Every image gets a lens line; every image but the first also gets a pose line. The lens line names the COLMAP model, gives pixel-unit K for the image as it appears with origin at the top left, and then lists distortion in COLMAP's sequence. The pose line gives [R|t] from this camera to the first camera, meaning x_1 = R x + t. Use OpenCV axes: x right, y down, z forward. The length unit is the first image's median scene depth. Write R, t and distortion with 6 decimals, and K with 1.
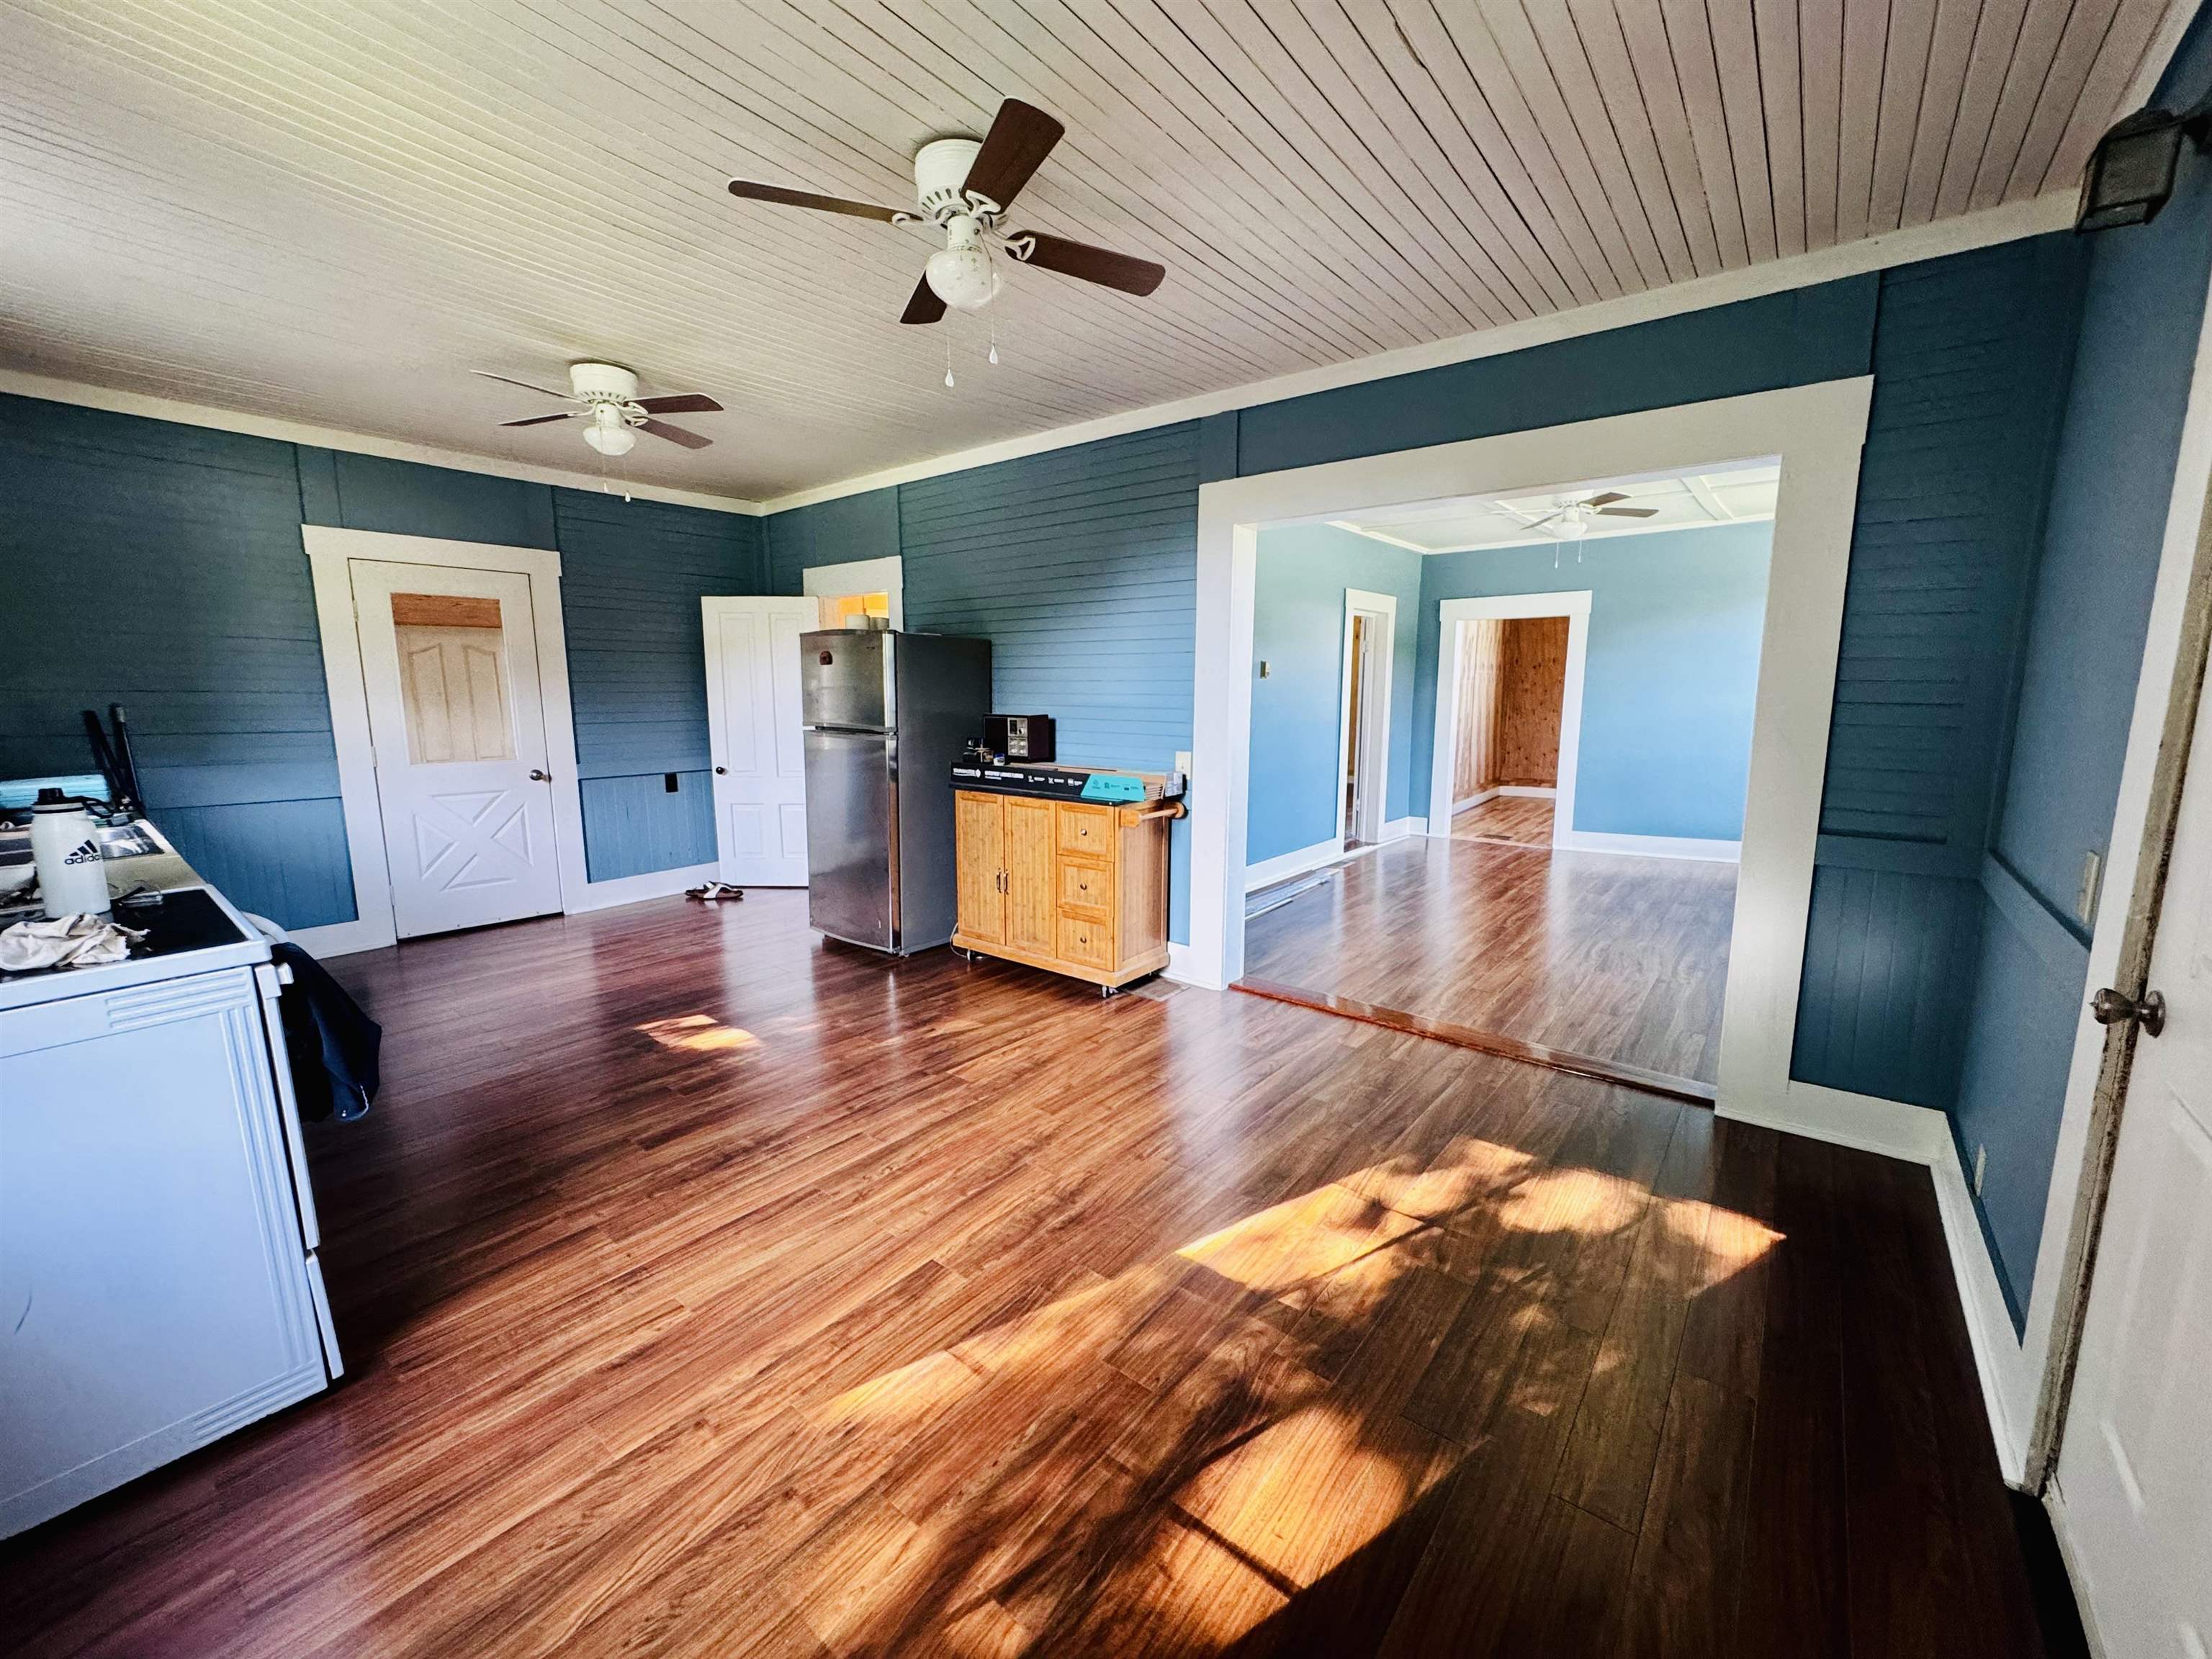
lens RADIAL K [[887.0, 0, 1116.7], [0, 887.0, 823.7], [0, 0, 1]] dist [0.000472, 0.000275]
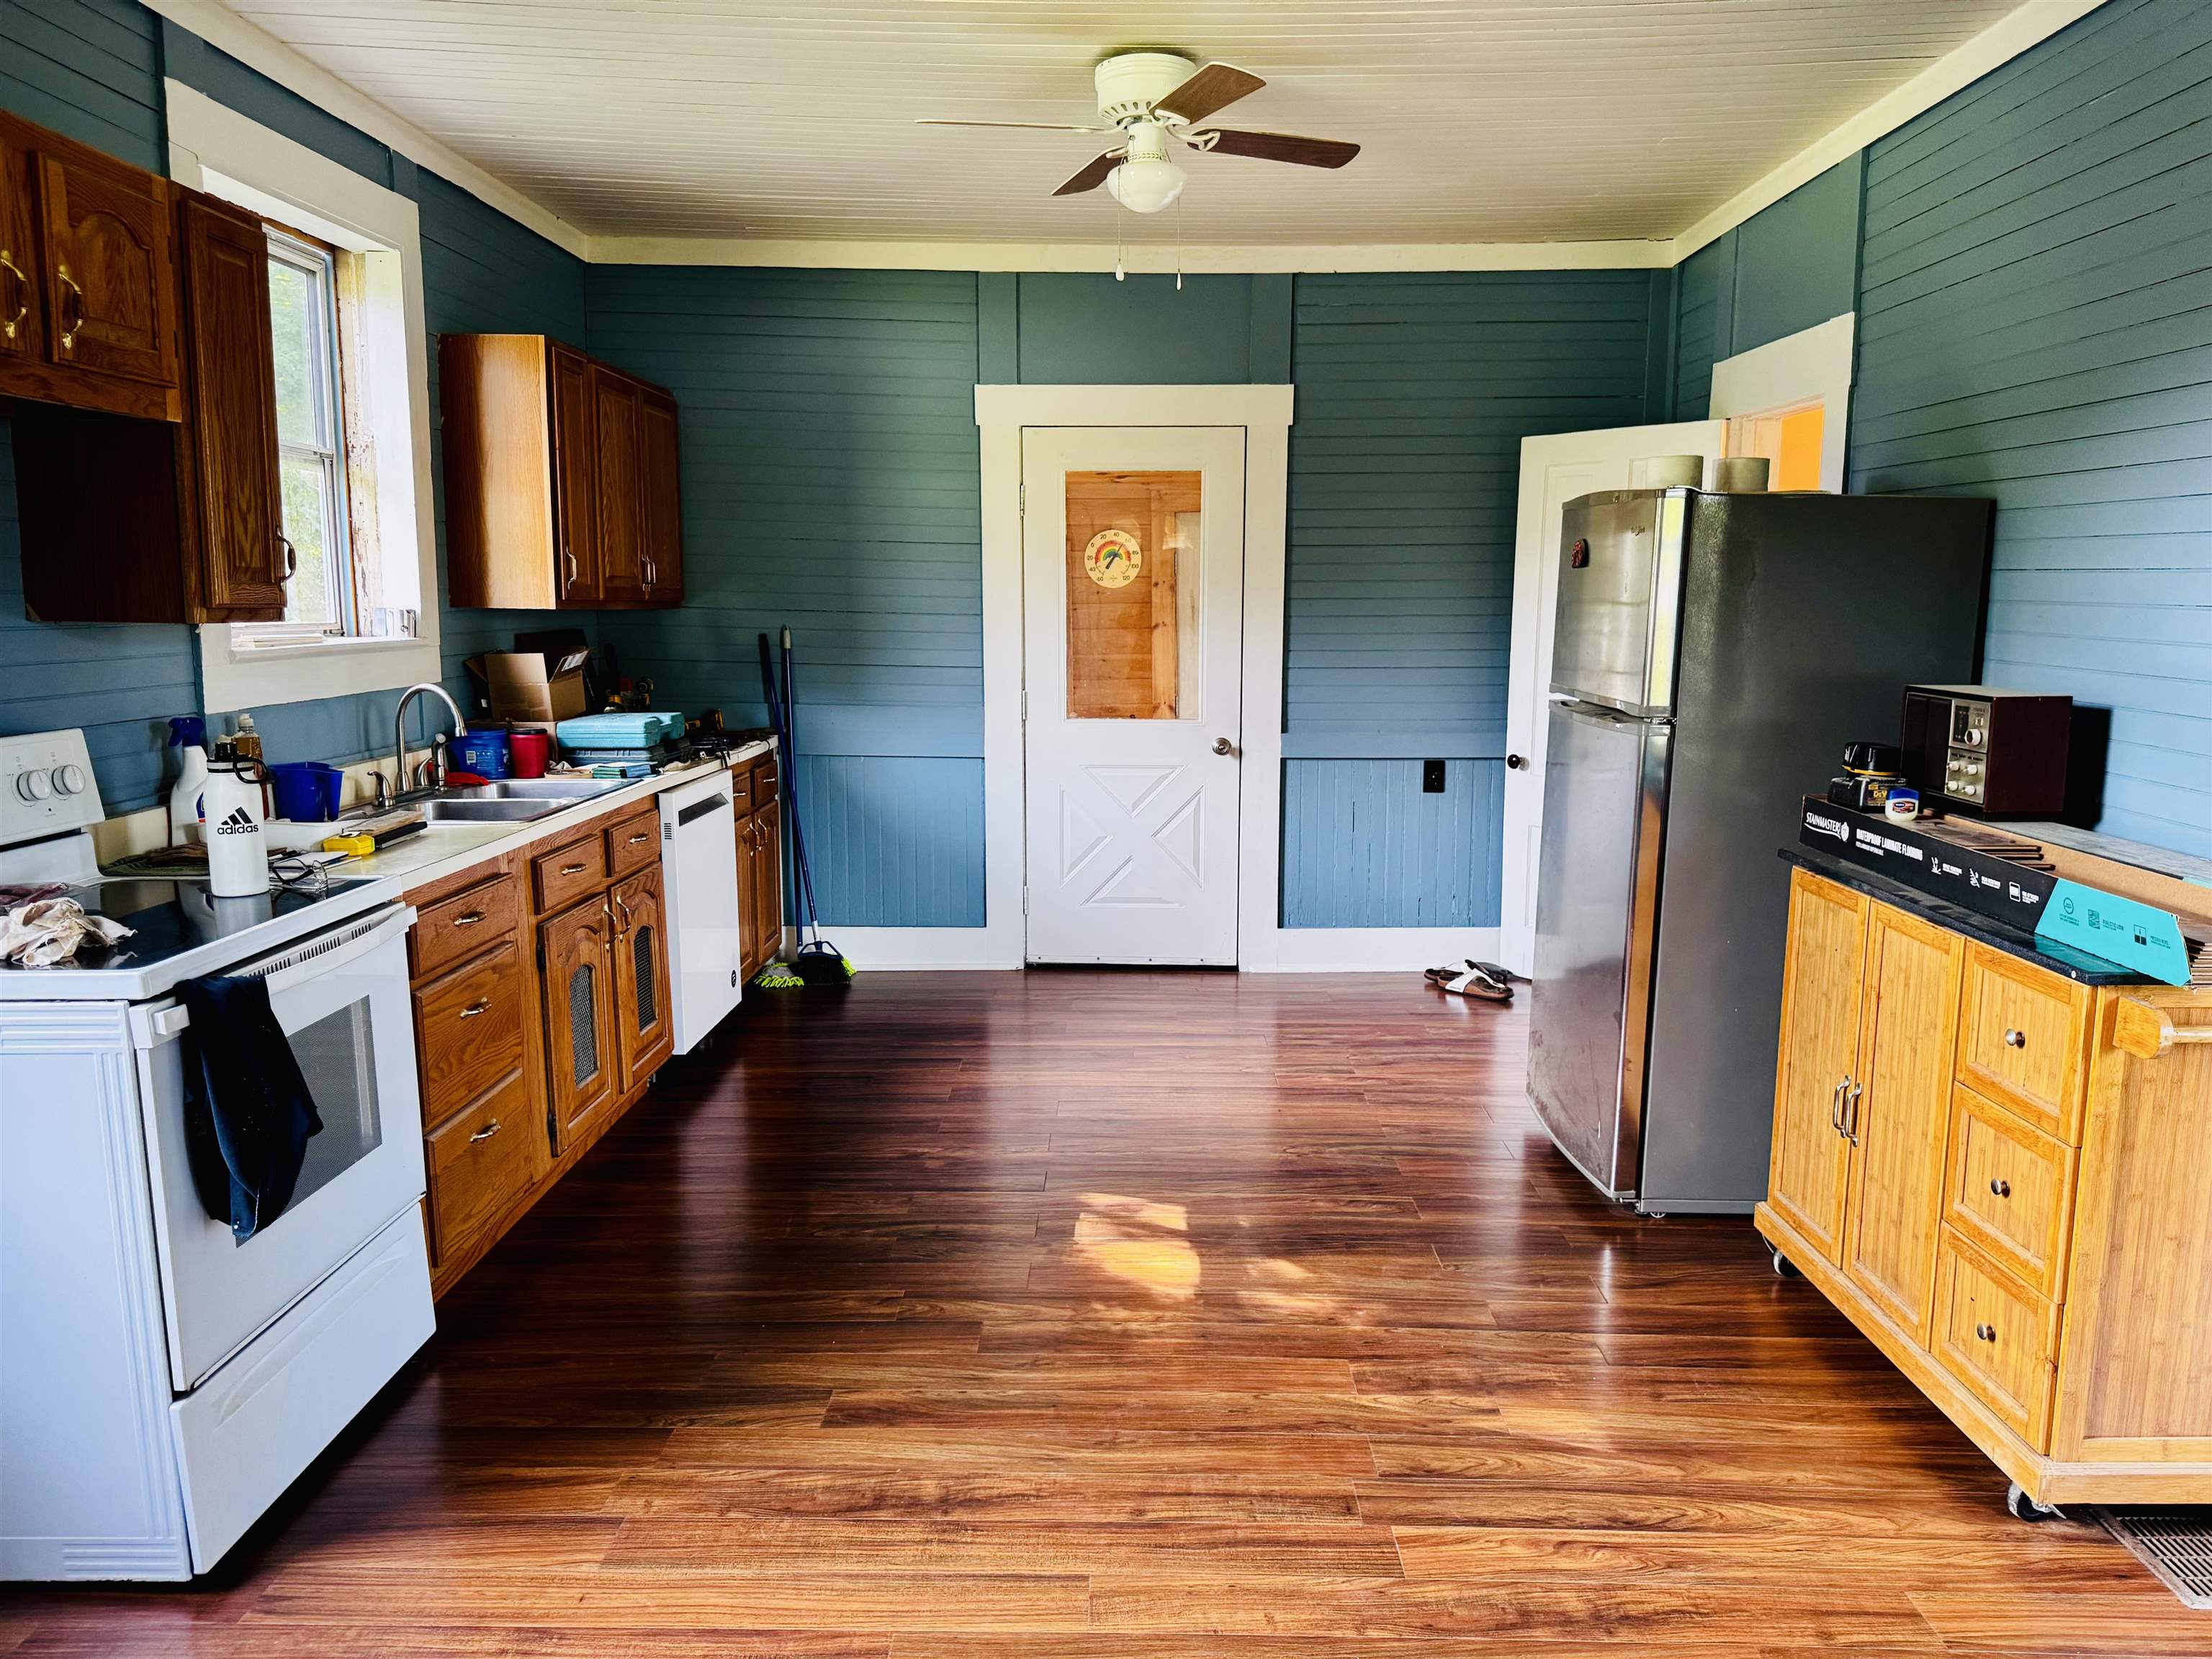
lens RADIAL K [[1568.5, 0, 1106.0], [0, 1568.5, 829.5], [0, 0, 1]] dist [0.051915, -0.063756]
pose [[0.608855, 0.120828, -0.784026, 0.210807], [-0.121399, 0.990882, 0.058431, -0.061093], [0.783938, 0.059604, 0.617972, 0.298645]]
